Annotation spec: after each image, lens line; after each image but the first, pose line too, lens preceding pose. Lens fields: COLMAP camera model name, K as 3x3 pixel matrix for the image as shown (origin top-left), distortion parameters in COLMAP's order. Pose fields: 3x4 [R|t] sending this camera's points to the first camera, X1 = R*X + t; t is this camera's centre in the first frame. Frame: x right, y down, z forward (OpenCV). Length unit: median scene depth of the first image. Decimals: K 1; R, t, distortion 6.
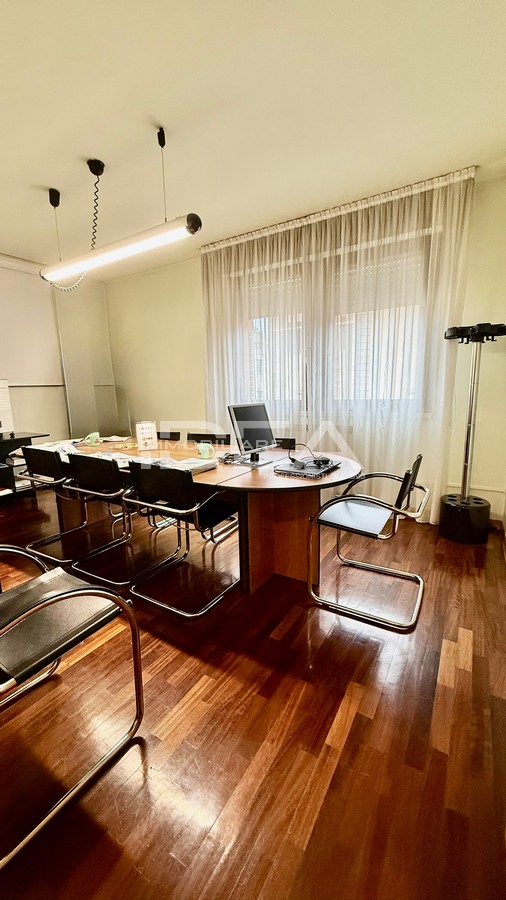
lens RADIAL K [[356.7, 0, 252.8], [0, 356.7, 449.3], [0, 0, 1]] dist [-0.001991, 0.000405]
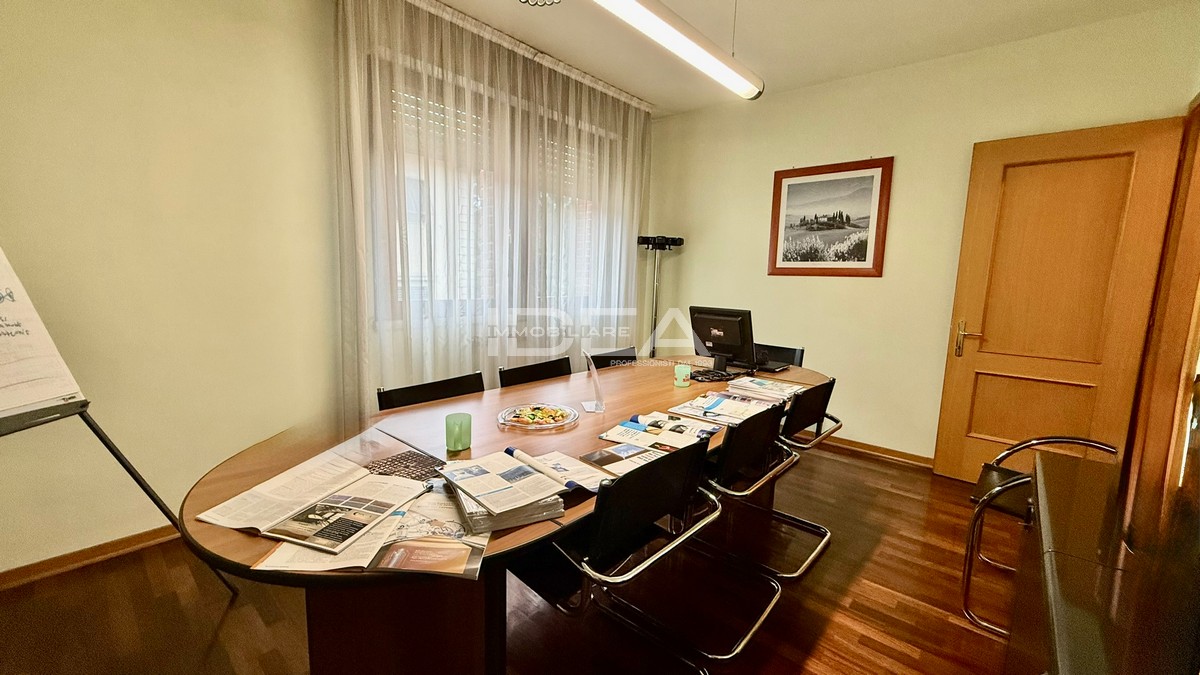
lens RADIAL K [[475.5, 0, 599.3], [0, 475.5, 344.6], [0, 0, 1]] dist [-0.001991, 0.000405]
pose [[0.174237, -0.118488, 0.977549, -1.011042], [0.134629, 0.986278, 0.095550, -0.159668], [-0.975457, 0.114958, 0.187798, 0.902882]]
